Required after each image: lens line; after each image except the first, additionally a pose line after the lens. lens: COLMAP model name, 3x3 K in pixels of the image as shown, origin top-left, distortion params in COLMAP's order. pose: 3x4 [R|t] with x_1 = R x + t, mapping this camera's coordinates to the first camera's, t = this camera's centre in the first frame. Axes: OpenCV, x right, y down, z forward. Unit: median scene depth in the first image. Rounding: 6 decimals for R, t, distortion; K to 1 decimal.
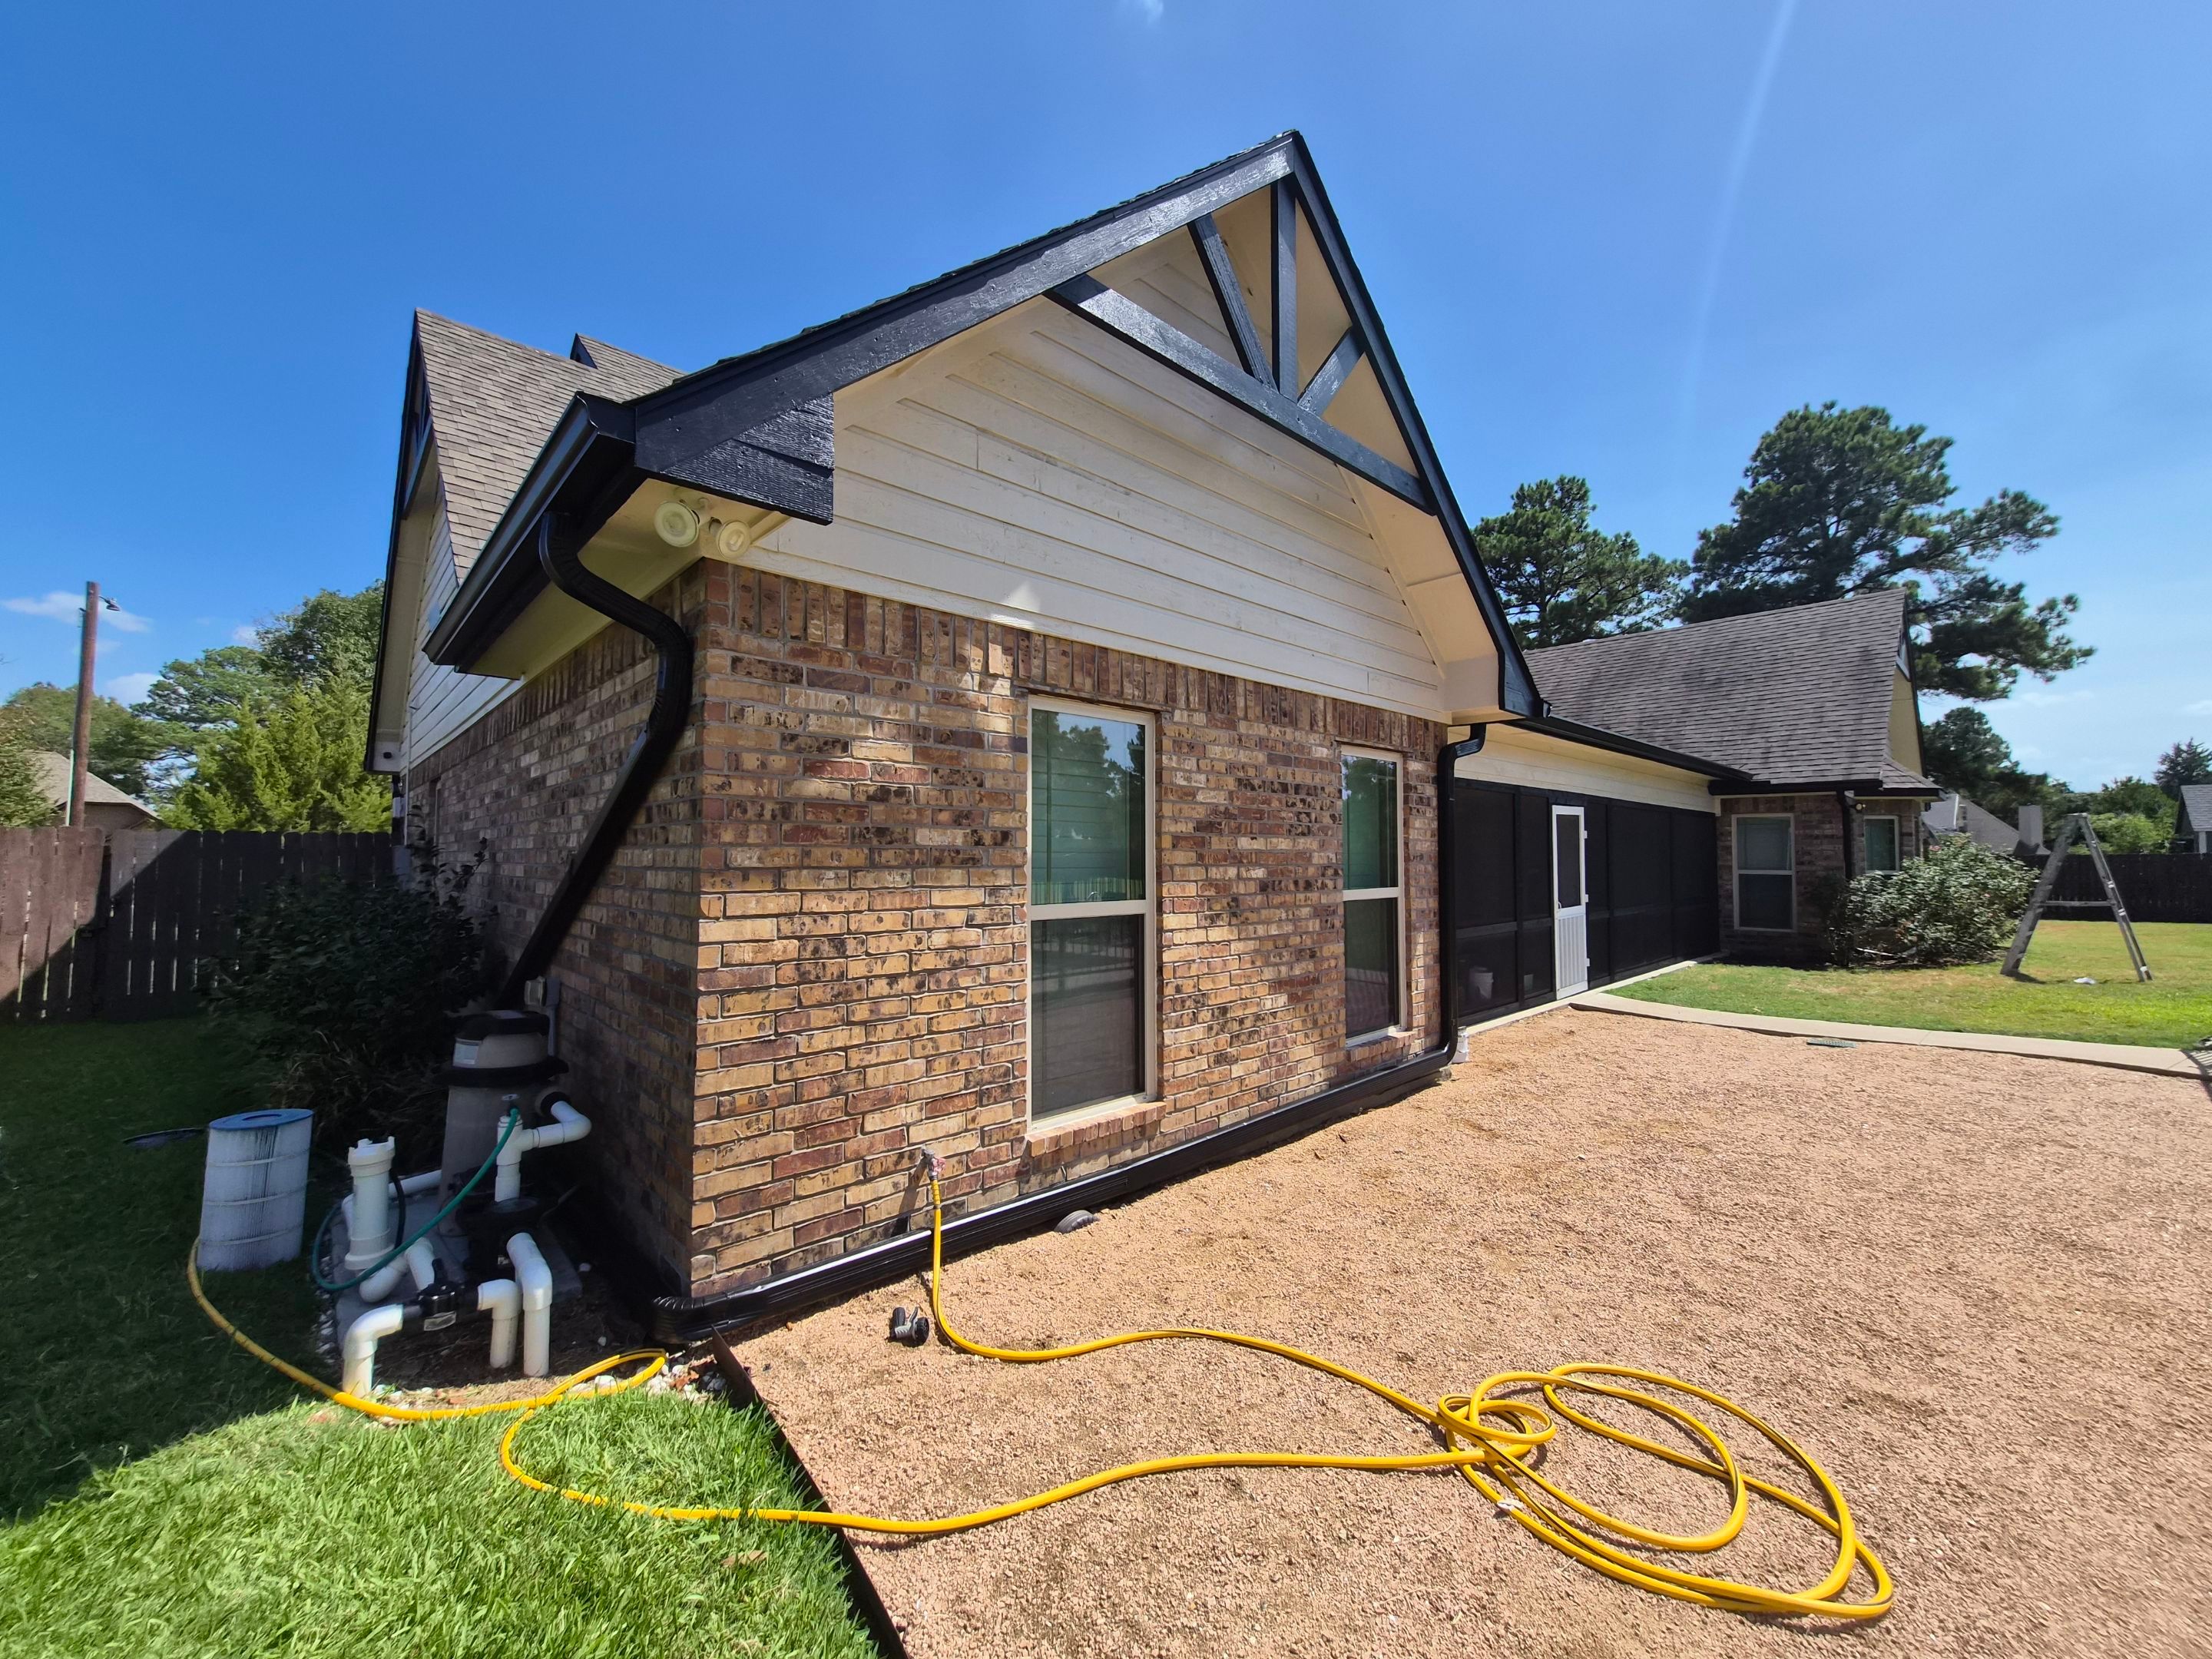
lens RADIAL K [[871.8, 0, 1104.3], [0, 871.8, 821.1], [0, 0, 1]] dist [-0.001810, -0.000358]
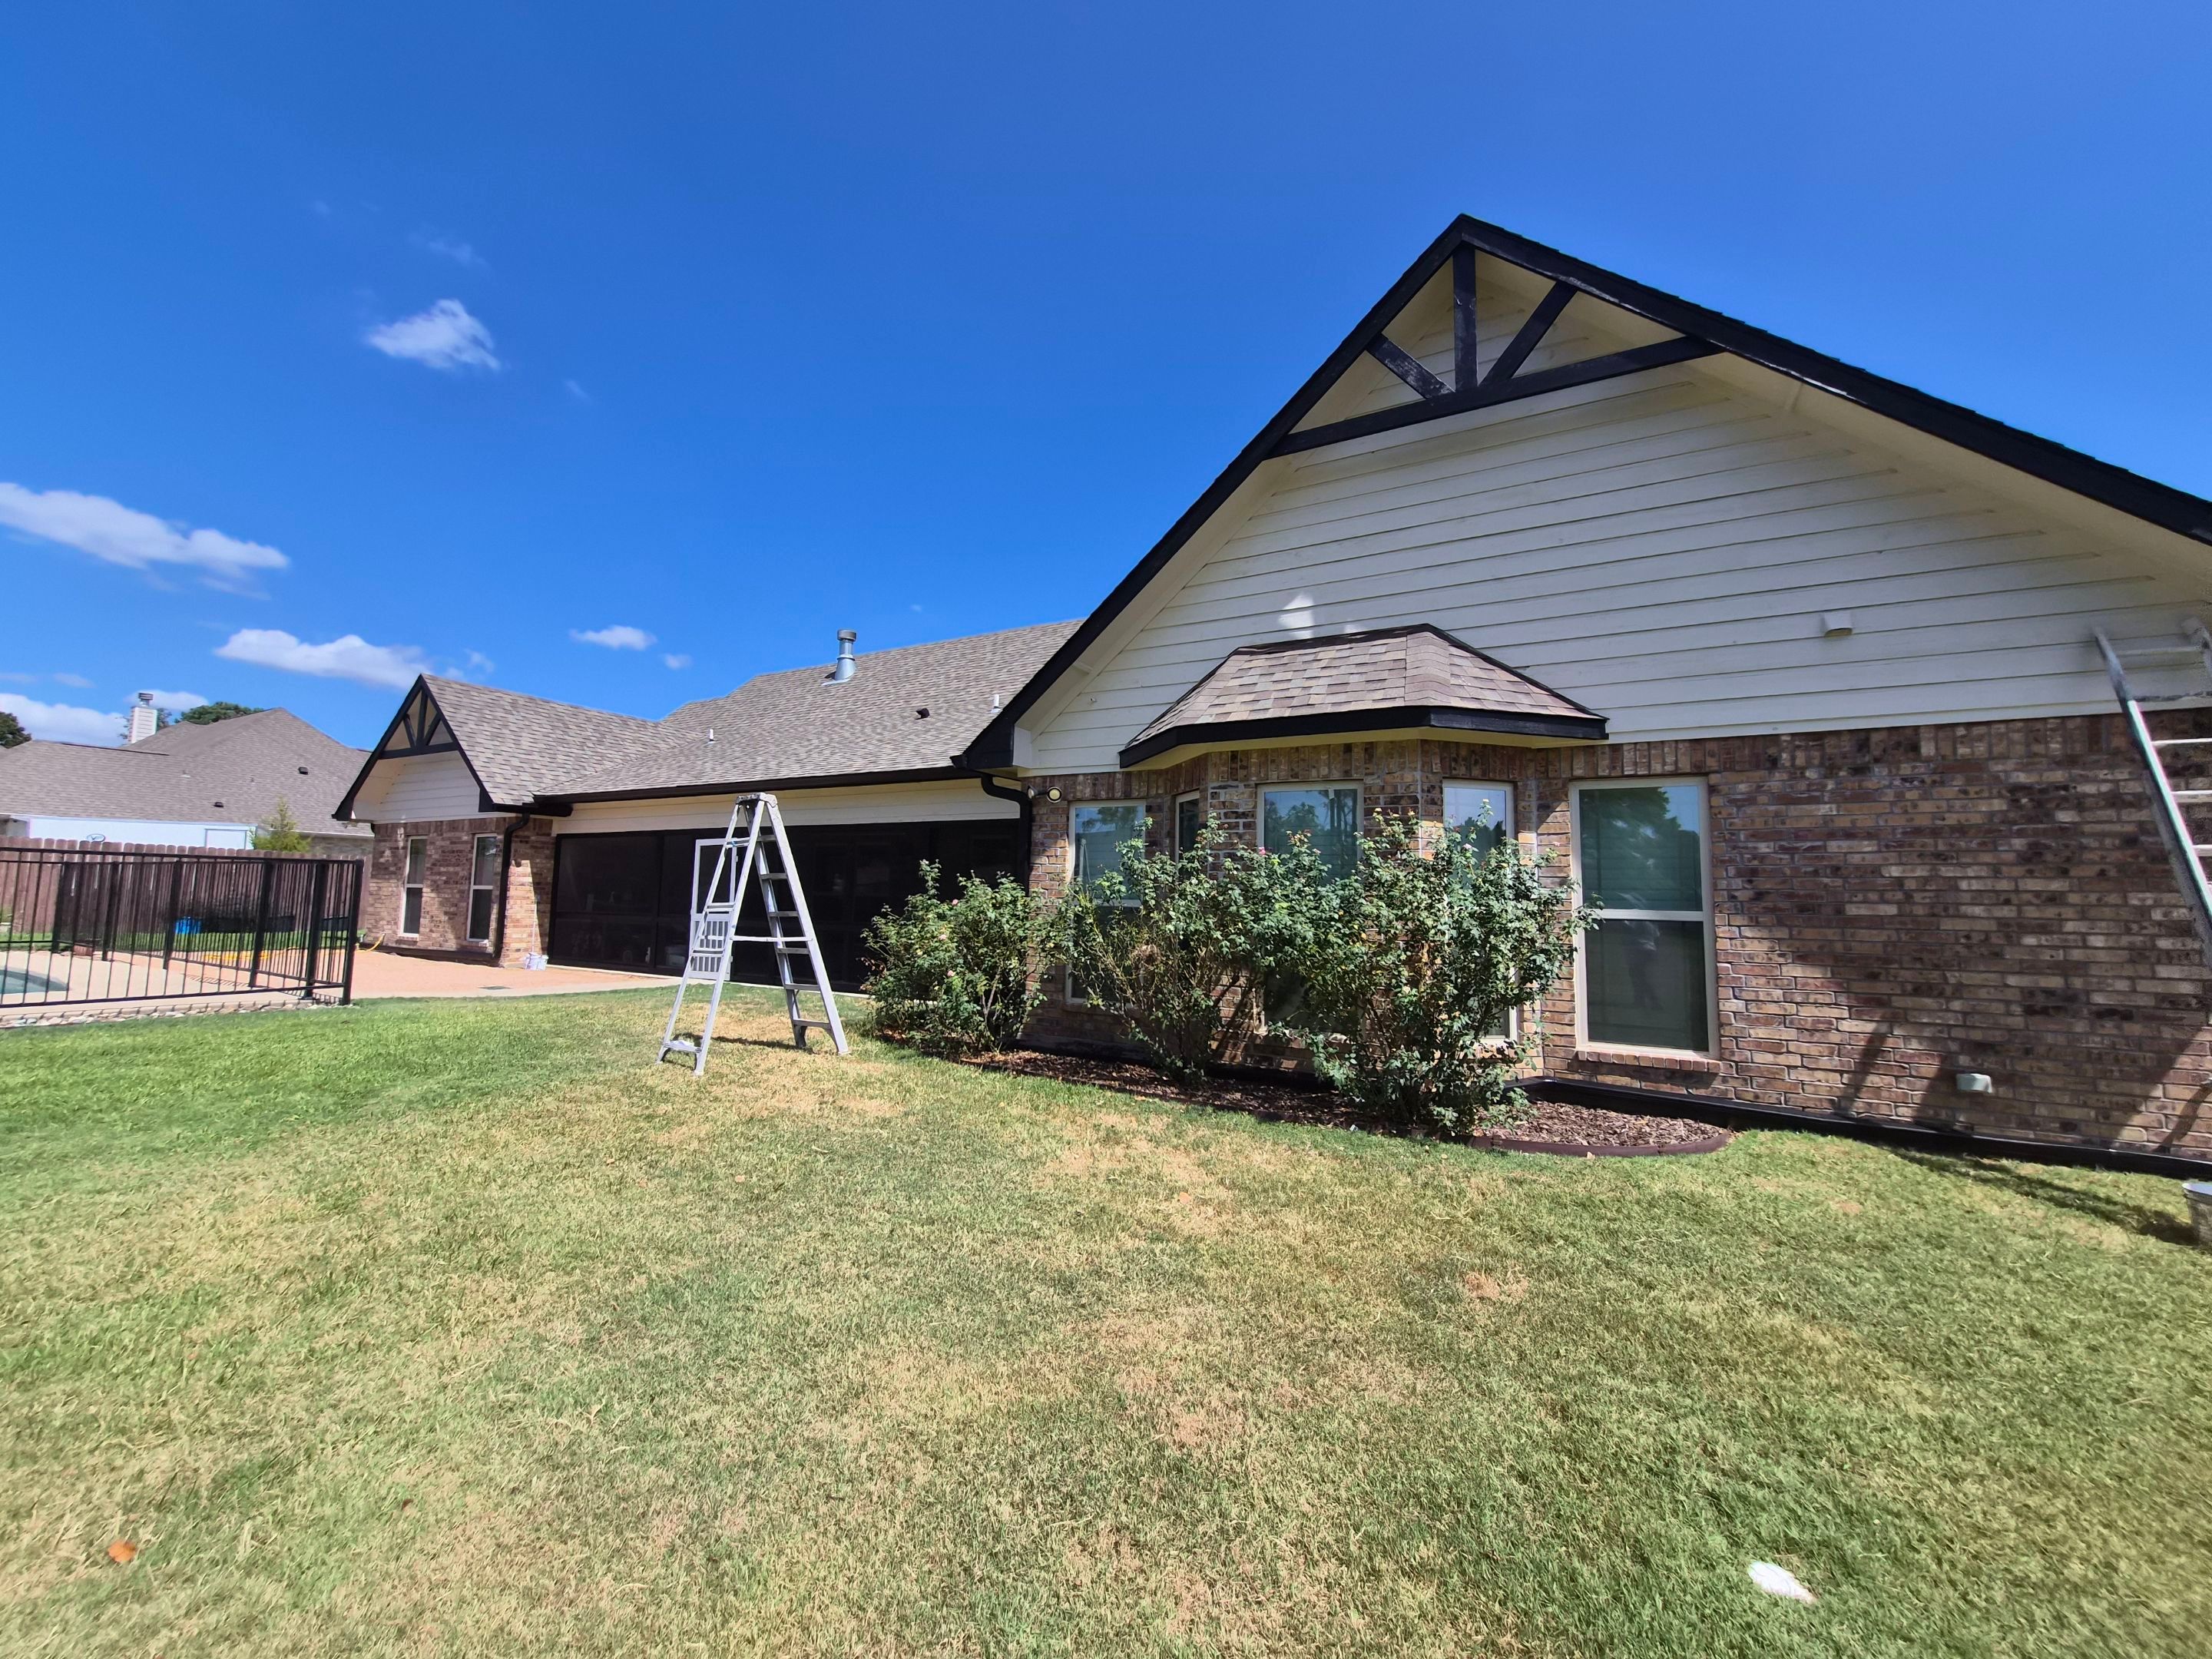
lens RADIAL K [[871.8, 0, 1104.3], [0, 871.8, 821.1], [0, 0, 1]] dist [-0.001810, -0.000358]
pose [[0.311388, -0.080321, -0.946882, 1.156043], [0.019352, 0.996751, -0.078187, 0.042309], [0.950086, 0.006023, 0.311931, 0.661449]]
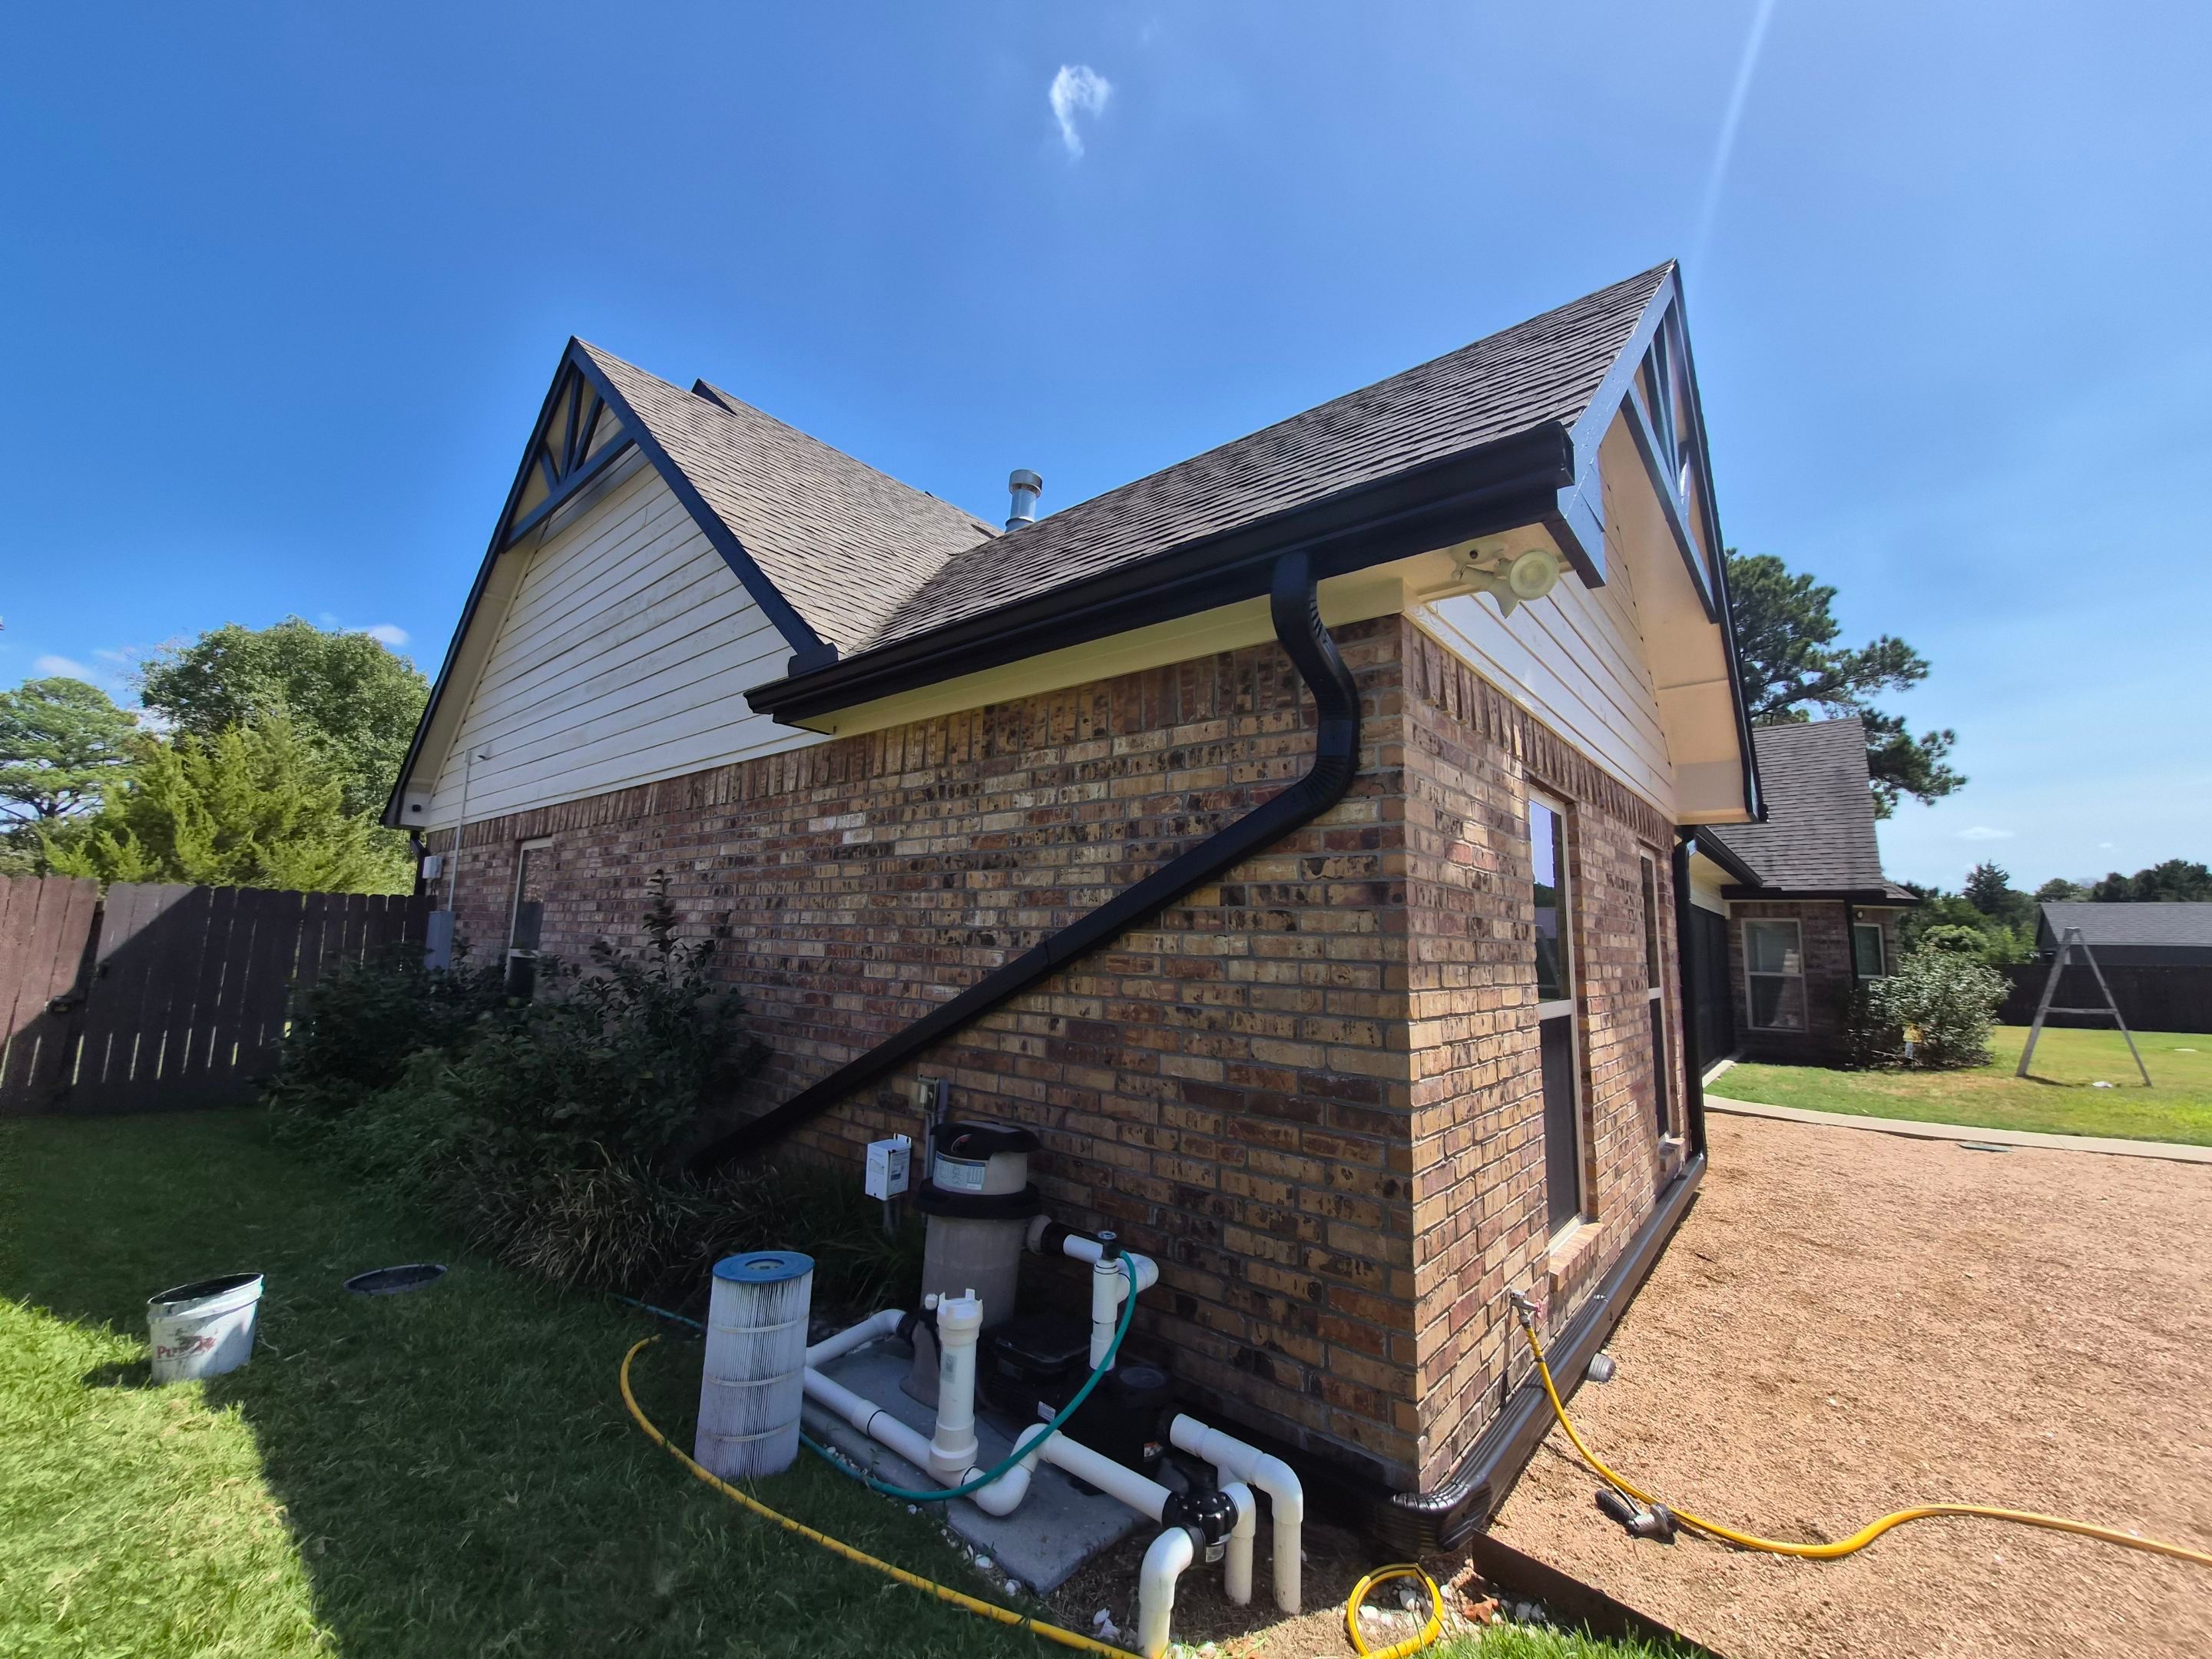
lens RADIAL K [[871.8, 0, 1104.3], [0, 871.8, 821.1], [0, 0, 1]] dist [-0.001810, -0.000358]
pose [[0.993074, 0.041558, 0.109894, -0.140601], [-0.030911, 0.994817, -0.096873, 0.001290], [-0.113350, 0.092805, 0.989211, 0.026714]]
